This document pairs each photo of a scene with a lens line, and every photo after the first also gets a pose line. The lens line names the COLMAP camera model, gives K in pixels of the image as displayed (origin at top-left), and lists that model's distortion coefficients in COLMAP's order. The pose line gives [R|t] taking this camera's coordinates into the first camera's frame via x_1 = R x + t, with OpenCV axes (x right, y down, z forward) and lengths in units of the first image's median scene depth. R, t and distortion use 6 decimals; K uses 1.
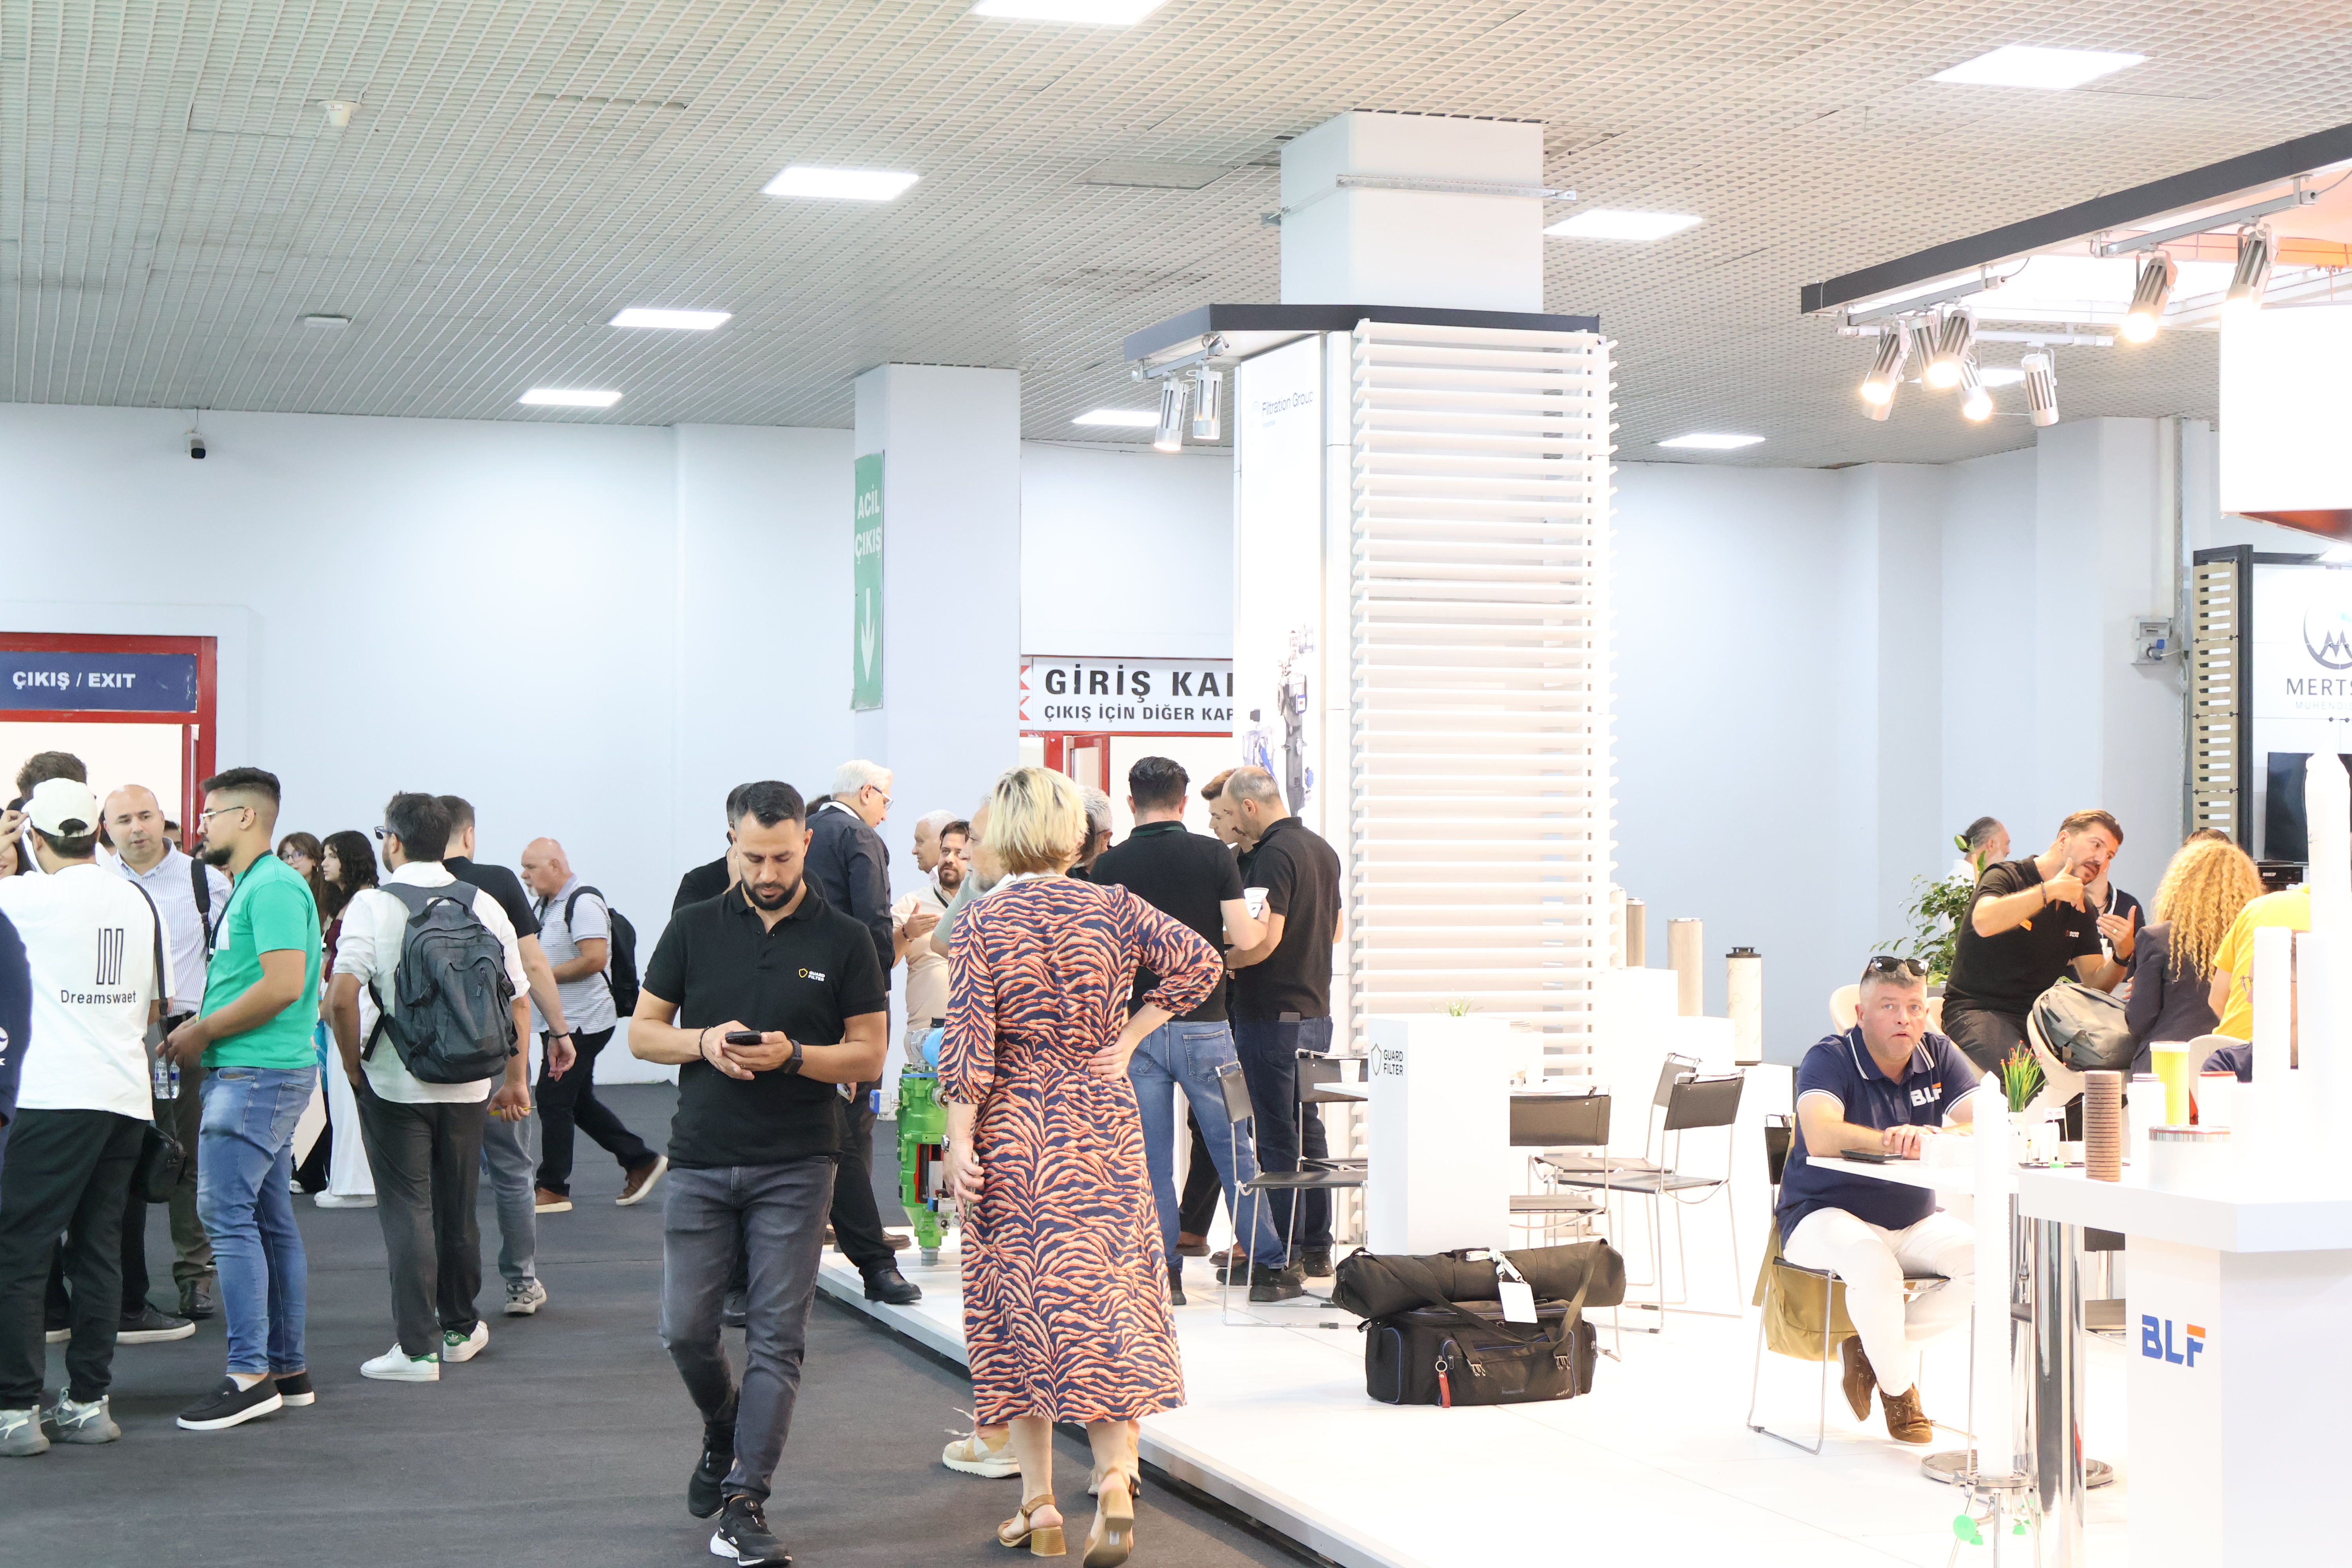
lens RADIAL K [[3765.4, 0, 1175.7], [0, 3765.4, 786.4], [0, 0, 1]] dist [-0.007653, 0.000000]
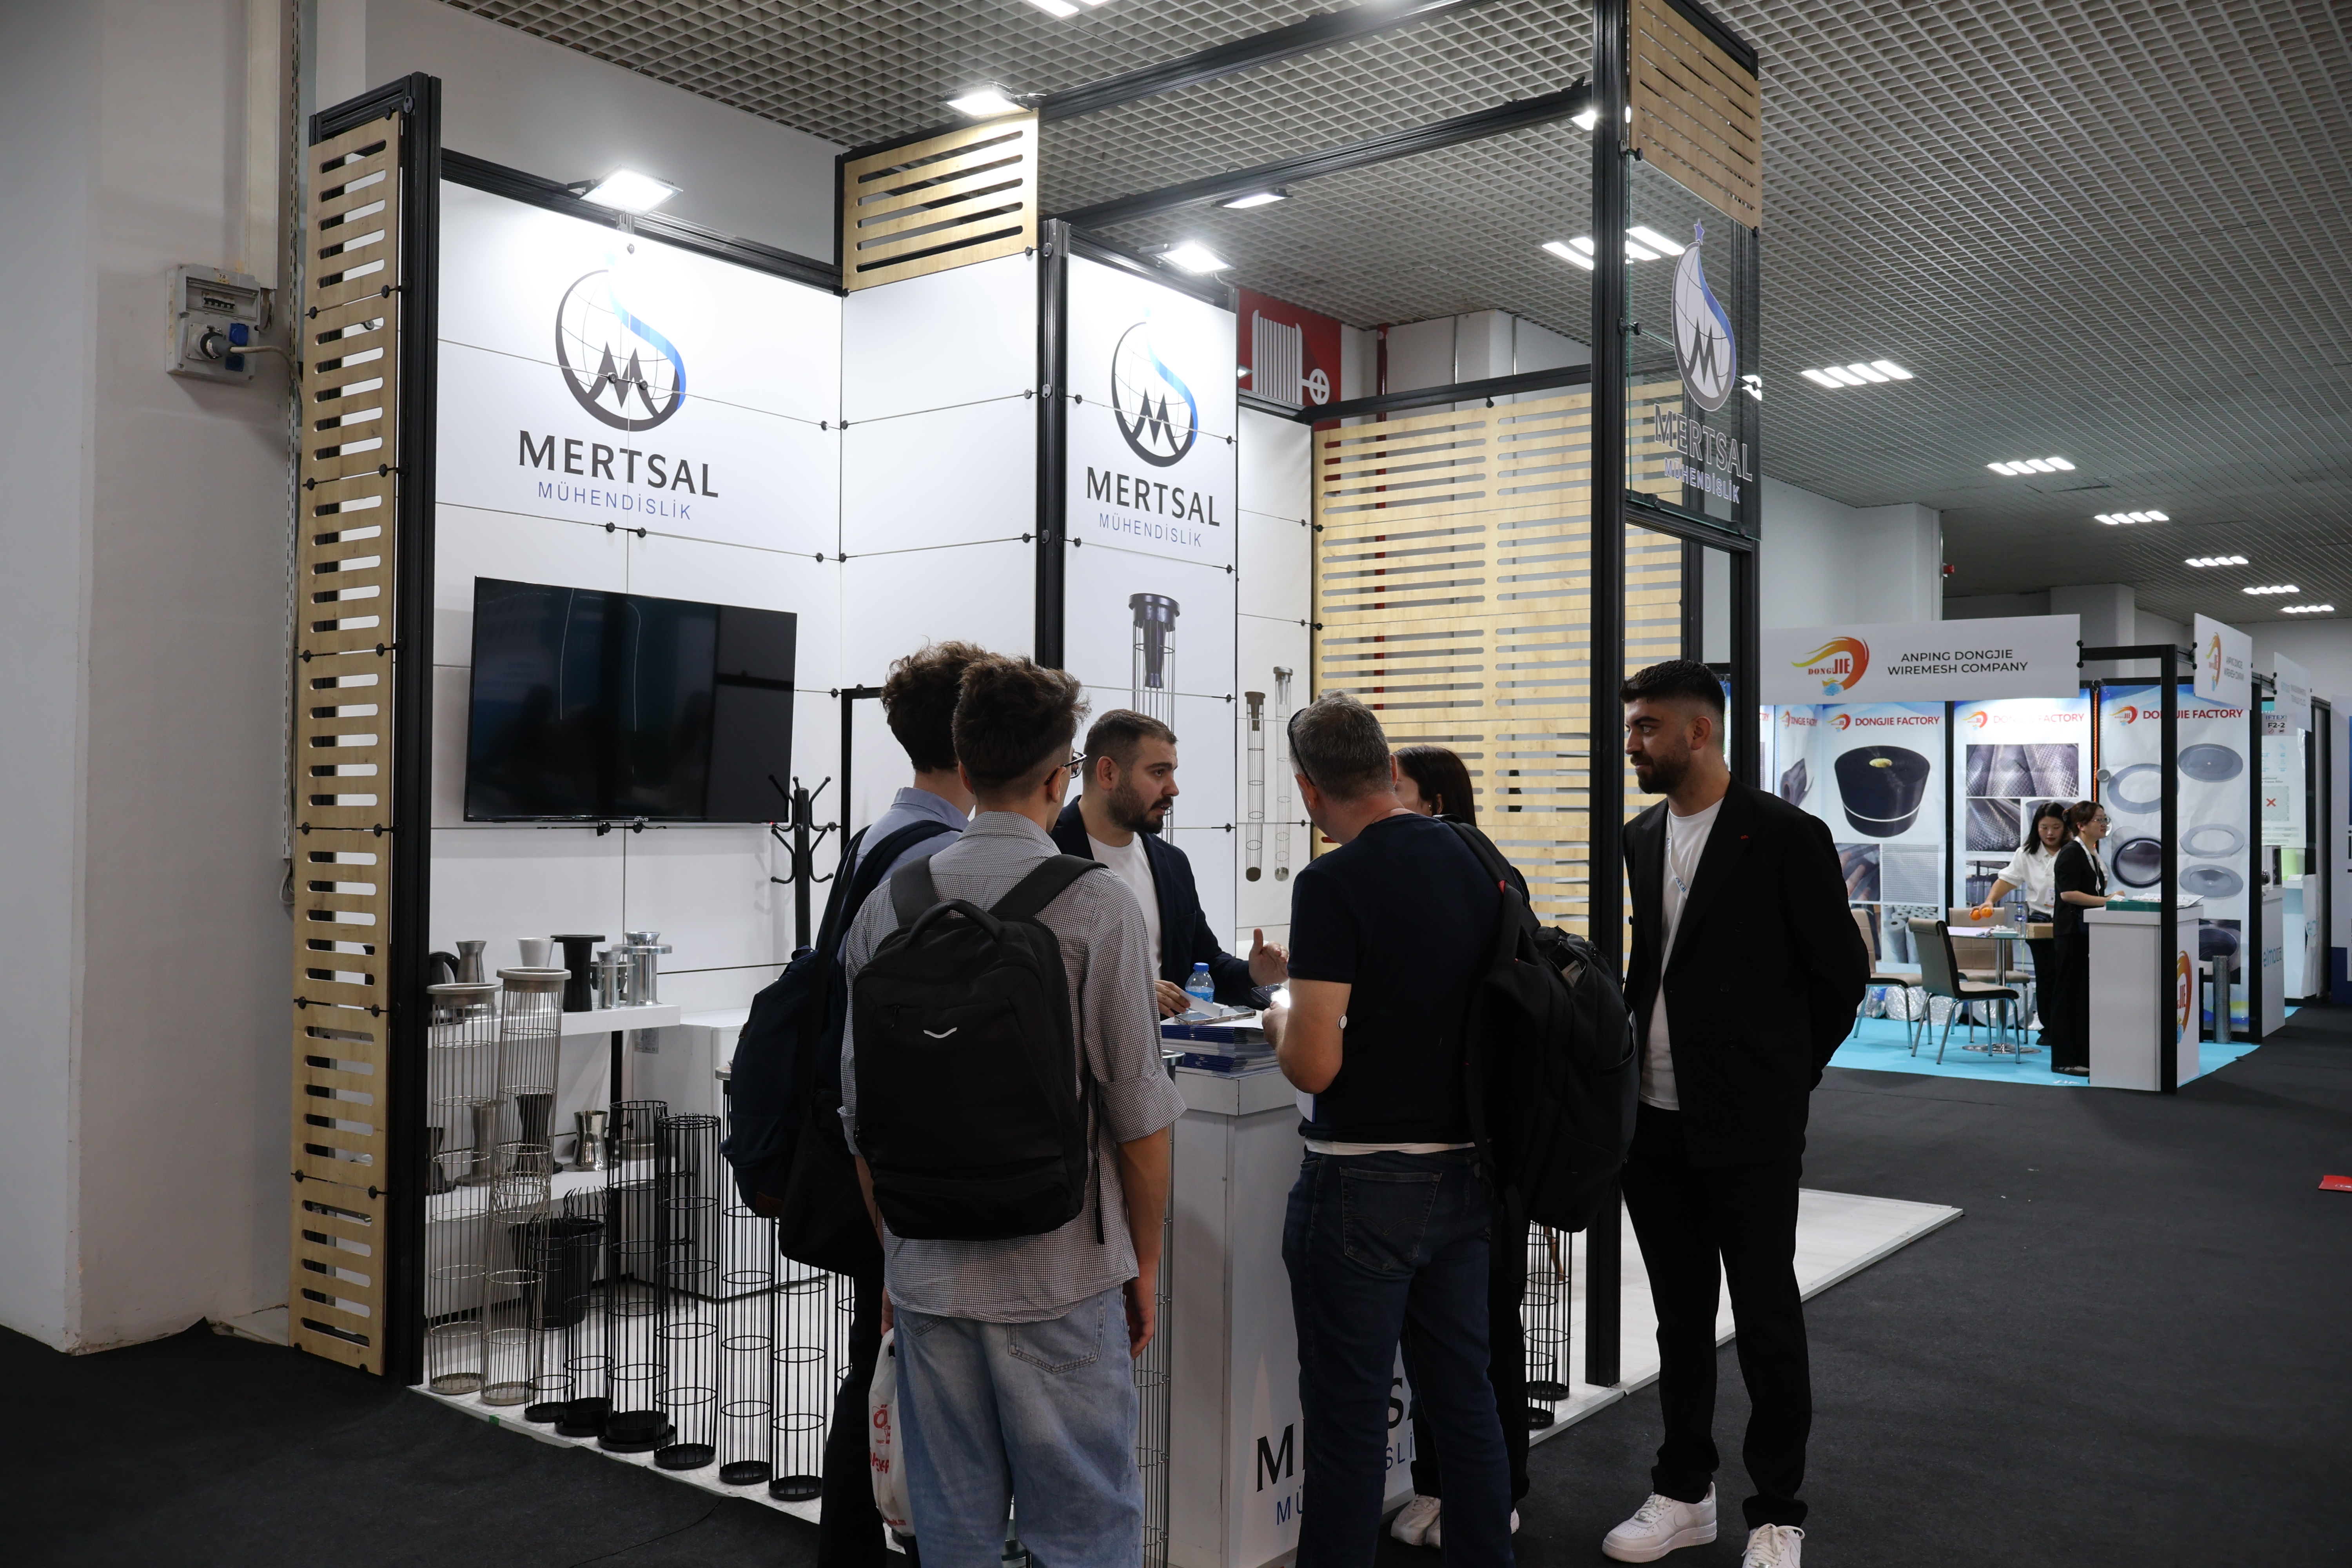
lens RADIAL K [[1960.6, 0, 1177.1], [0, 1960.6, 785.6], [0, 0, 1]] dist [-0.004027, -0.001612]
pose [[0.825906, 0.009986, 0.563719, 0.223706], [-0.011197, 0.999936, -0.001308, 0.015685], [-0.563697, -0.005232, 0.825965, 0.745003]]
